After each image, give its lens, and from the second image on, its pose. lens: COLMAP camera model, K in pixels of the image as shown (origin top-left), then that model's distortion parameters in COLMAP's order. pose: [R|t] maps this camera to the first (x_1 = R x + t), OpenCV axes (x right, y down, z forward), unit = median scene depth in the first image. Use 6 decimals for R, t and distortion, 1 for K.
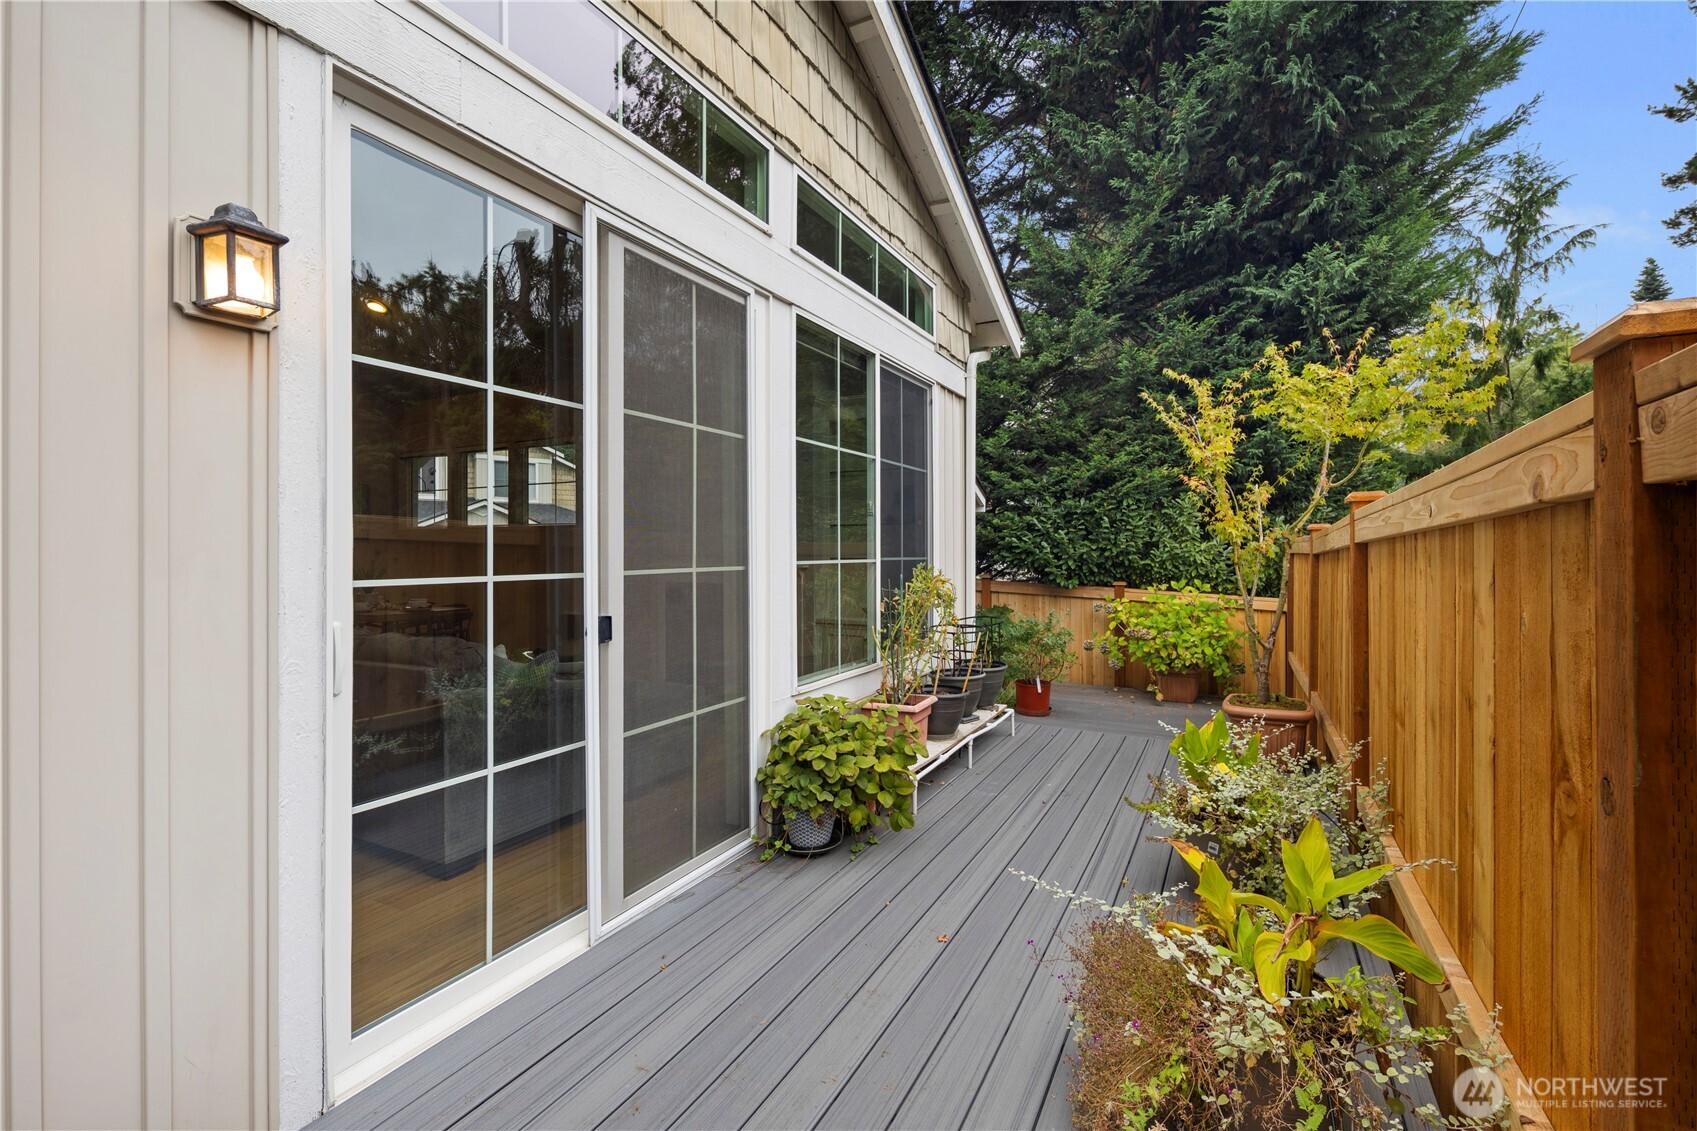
lens RADIAL K [[760.7, 0, 853.0], [0, 760.7, 550.4], [0, 0, 1]] dist [-0.001424, -0.000208]
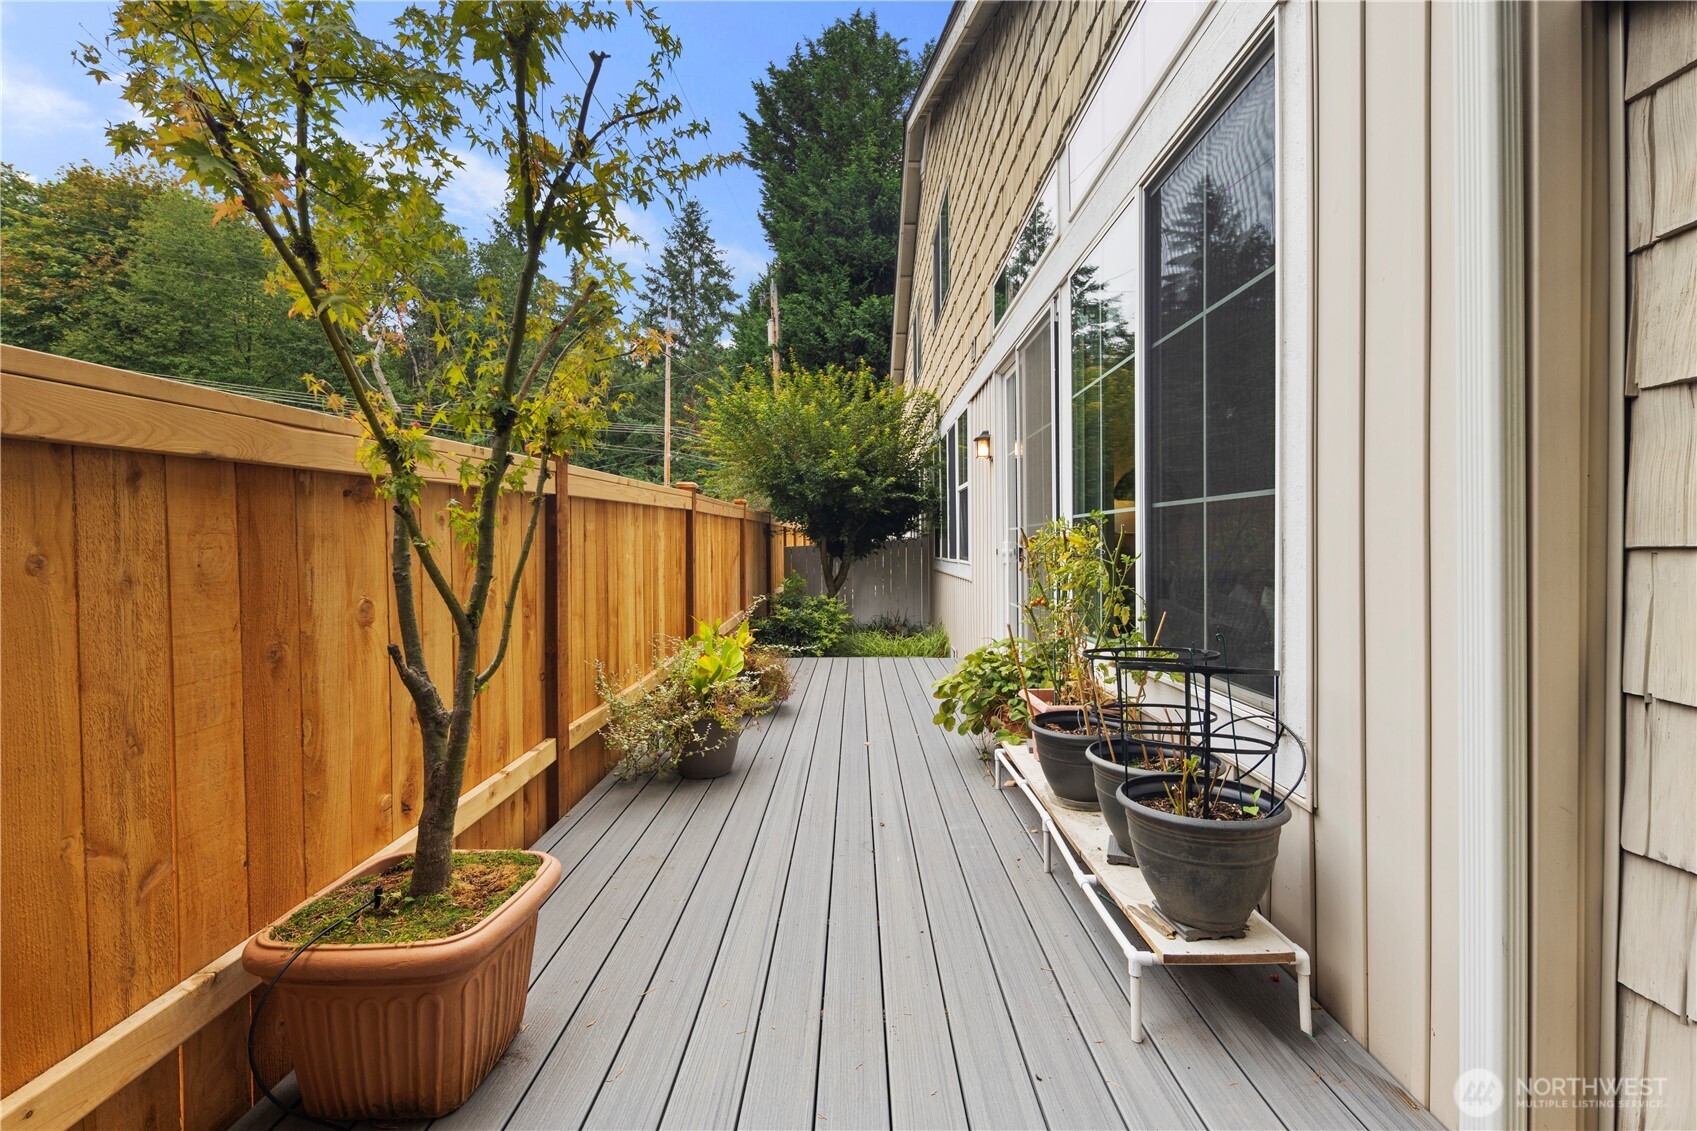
lens RADIAL K [[760.7, 0, 853.0], [0, 760.7, 550.4], [0, 0, 1]] dist [-0.001424, -0.000208]
pose [[-0.890047, 0.015480, -0.455606, 0.652085], [0.008445, 0.999812, 0.017471, 0.037563], [0.455790, 0.011703, -0.890010, 1.734296]]
